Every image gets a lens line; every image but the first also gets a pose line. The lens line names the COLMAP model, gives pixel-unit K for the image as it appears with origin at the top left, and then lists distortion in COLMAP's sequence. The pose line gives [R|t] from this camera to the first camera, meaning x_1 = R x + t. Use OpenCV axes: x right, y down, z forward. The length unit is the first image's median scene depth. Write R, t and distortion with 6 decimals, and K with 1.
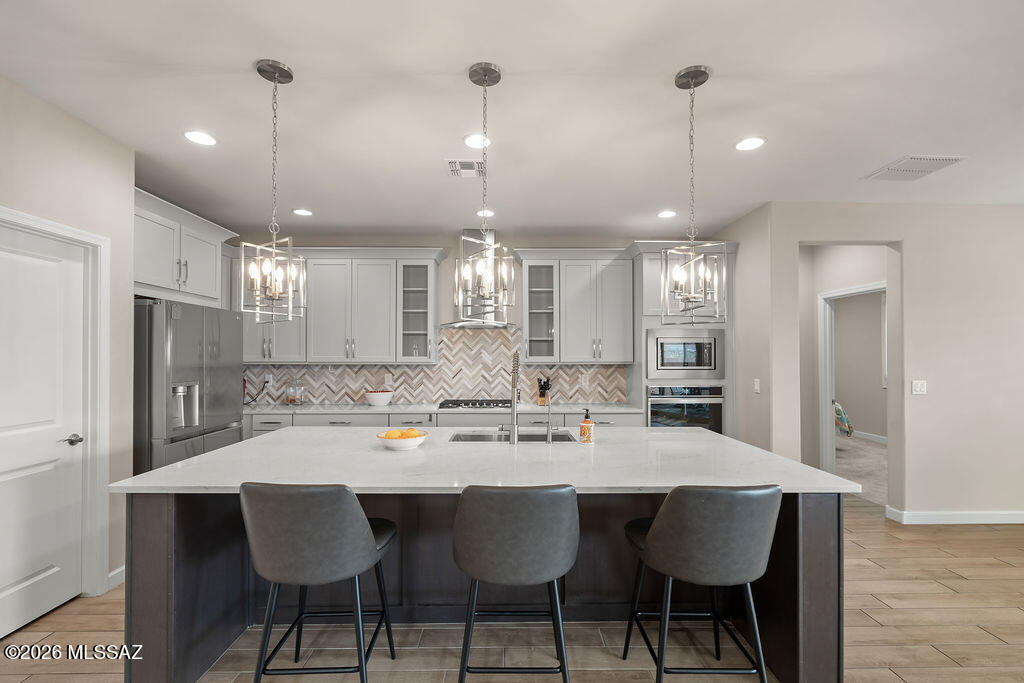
lens RADIAL K [[450.7, 0, 512.4], [0, 450.7, 348.7], [0, 0, 1]] dist [-0.001717, 0.000228]
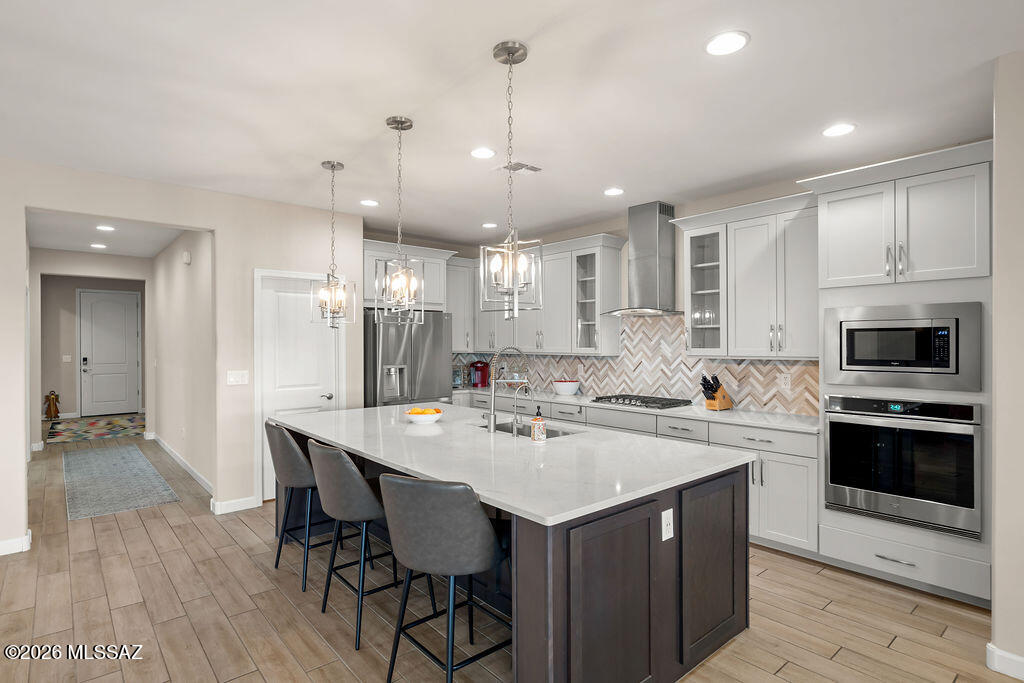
lens RADIAL K [[532.8, 0, 513.1], [0, 532.8, 340.5], [0, 0, 1]] dist [-0.008194, -0.000337]
pose [[0.645773, -0.004075, -0.763519, 0.532911], [0.013004, 0.999899, 0.005662, -0.006301], [0.763419, -0.013585, 0.645761, 0.120485]]
